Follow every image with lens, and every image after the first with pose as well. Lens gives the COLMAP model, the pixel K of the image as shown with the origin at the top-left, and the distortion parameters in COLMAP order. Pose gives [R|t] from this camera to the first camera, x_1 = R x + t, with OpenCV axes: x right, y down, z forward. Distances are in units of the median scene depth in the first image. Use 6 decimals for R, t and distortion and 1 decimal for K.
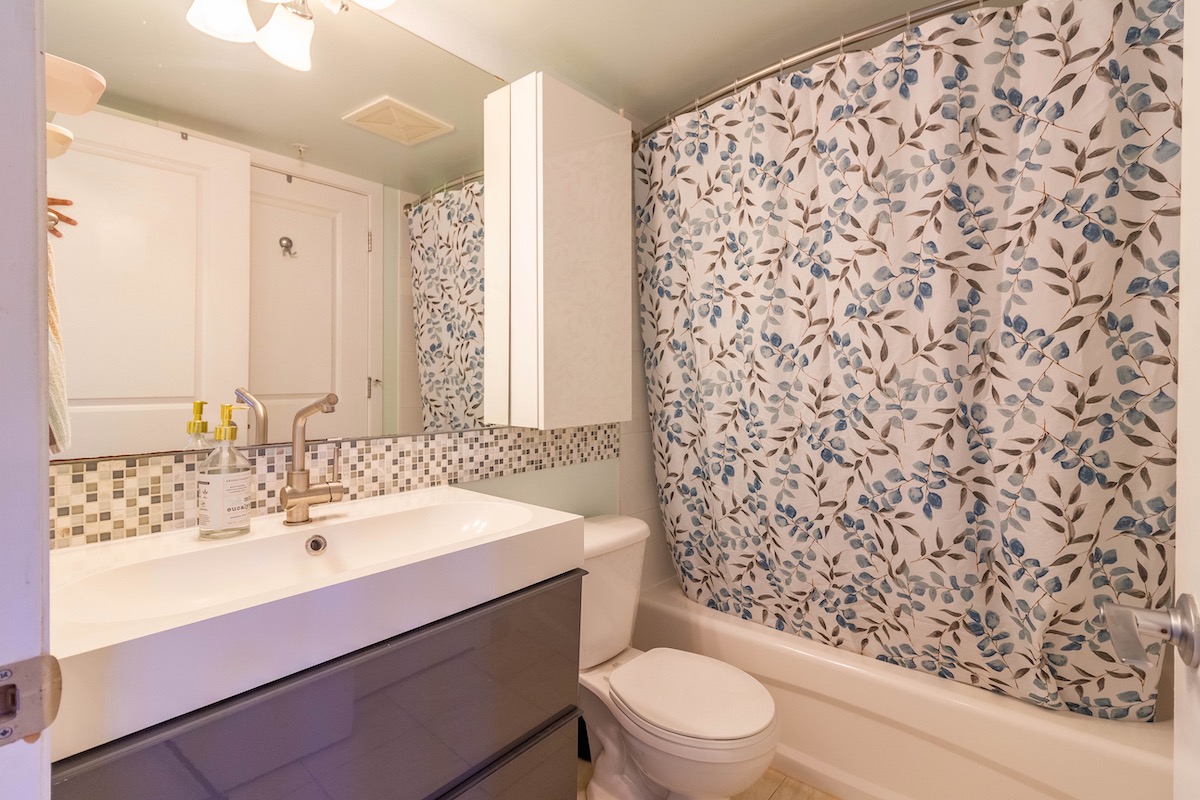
lens RADIAL K [[566.3, 0, 599.1], [0, 566.3, 396.5], [0, 0, 1]] dist [-0.000551, 0.001822]
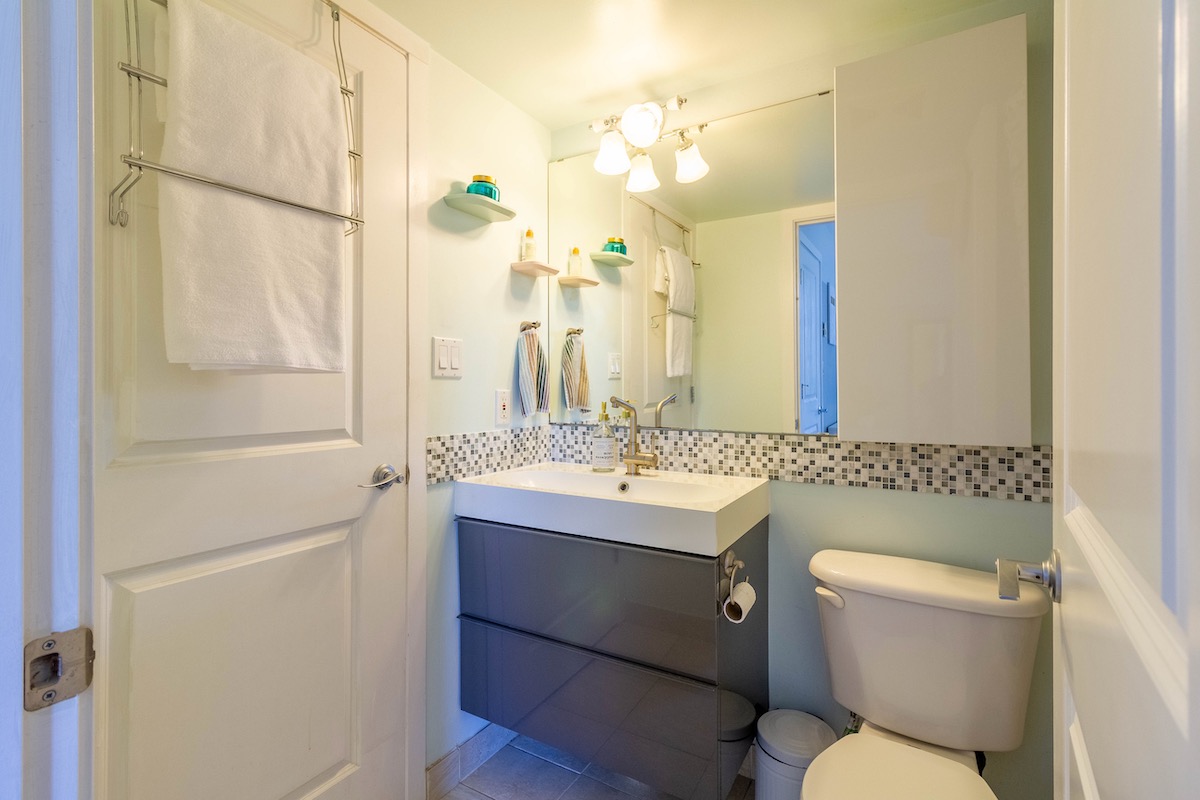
lens RADIAL K [[566.3, 0, 604.2], [0, 566.3, 386.6], [0, 0, 1]] dist [-0.000551, 0.001822]
pose [[0.156466, 0.020826, -0.987464, 0.806961], [-0.010500, 0.999756, 0.019421, -0.050507], [0.987628, 0.007329, 0.156646, 0.489931]]
